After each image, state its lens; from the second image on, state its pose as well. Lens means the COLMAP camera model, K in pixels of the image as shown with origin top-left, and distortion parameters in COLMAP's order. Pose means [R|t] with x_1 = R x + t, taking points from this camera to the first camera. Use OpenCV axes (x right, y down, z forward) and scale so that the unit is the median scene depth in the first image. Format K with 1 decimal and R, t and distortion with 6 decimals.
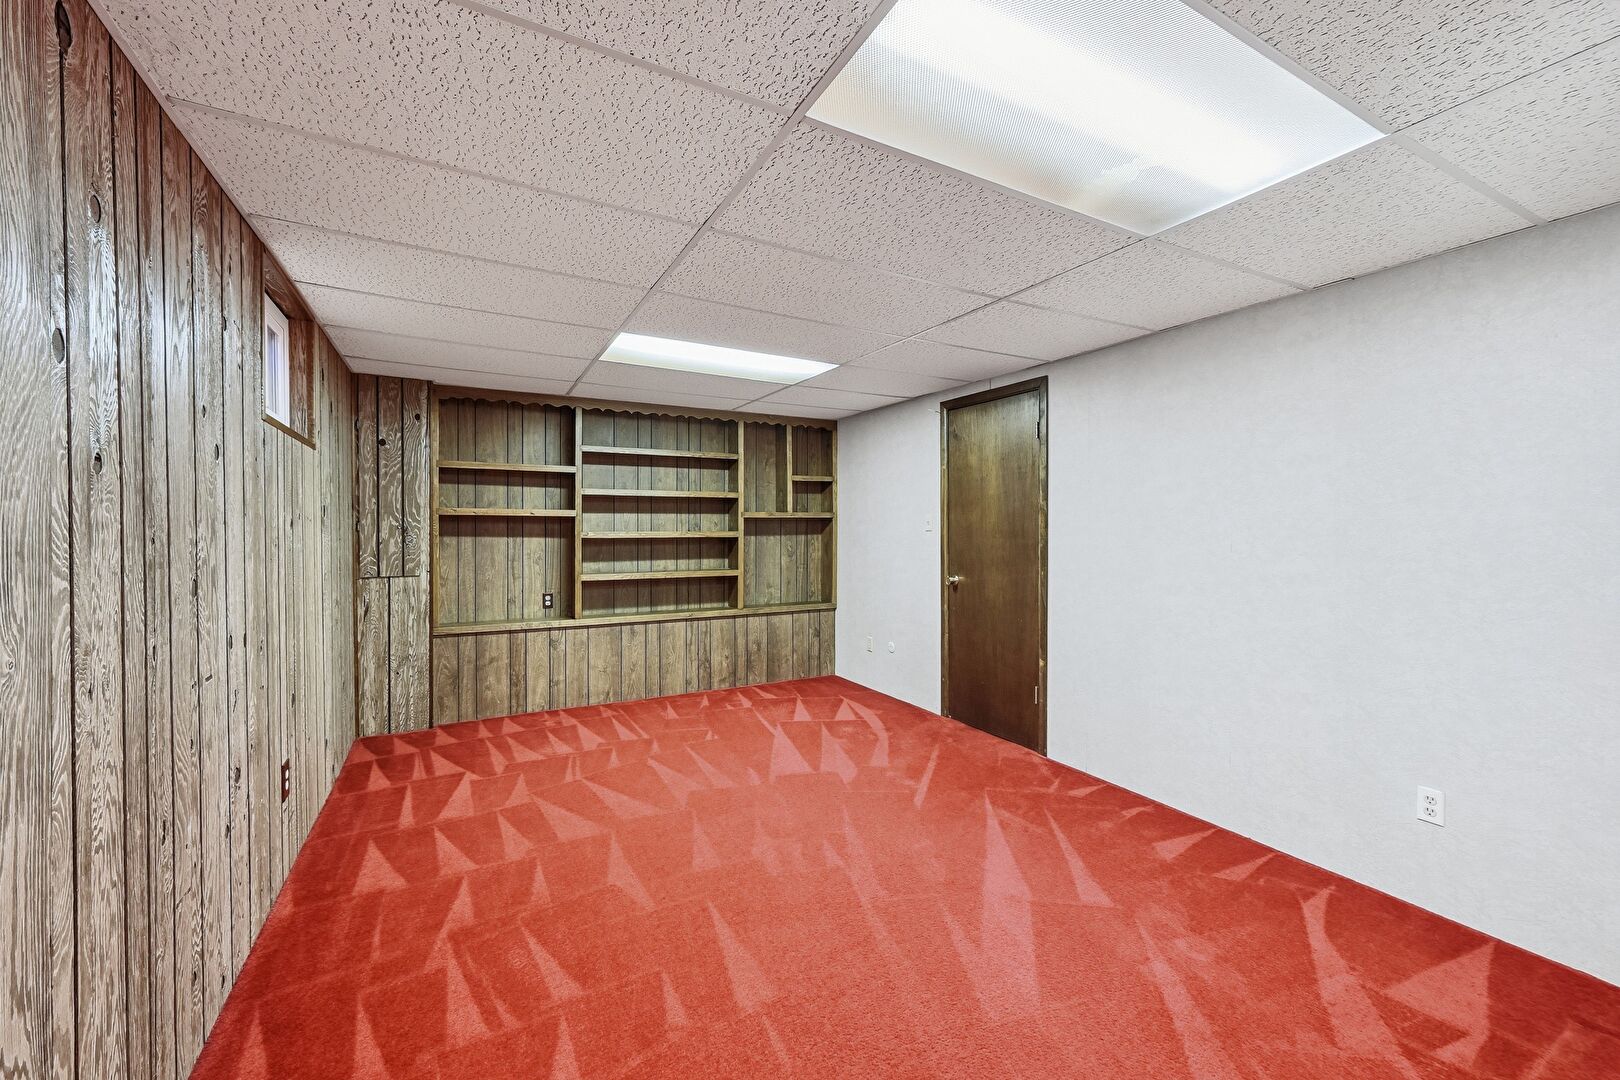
lens RADIAL K [[640.2, 0, 812.5], [0, 640.2, 535.1], [0, 0, 1]] dist [-0.001311, 0.000525]
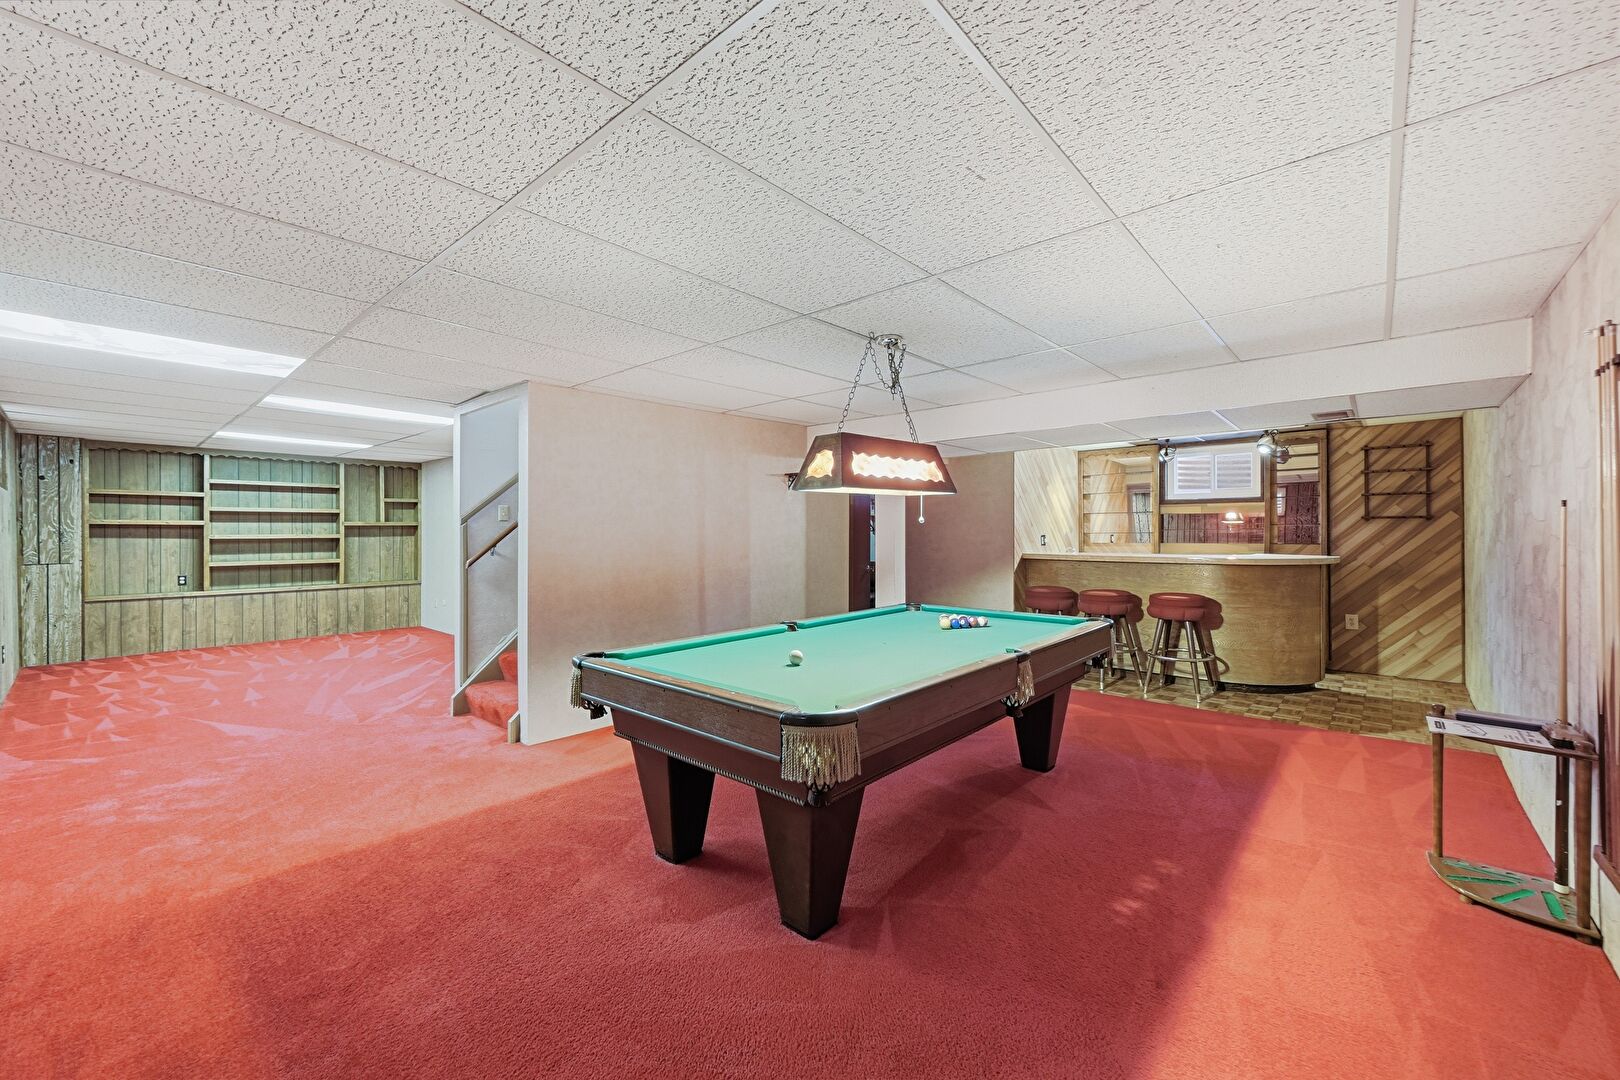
lens RADIAL K [[640.2, 0, 811.5], [0, 640.2, 534.3], [0, 0, 1]] dist [-0.001311, 0.000525]
pose [[0.941297, -0.003774, 0.337559, 0.488594], [0.005619, 0.999974, -0.004487, 0.009177], [-0.337533, 0.006120, 0.941294, -0.949463]]
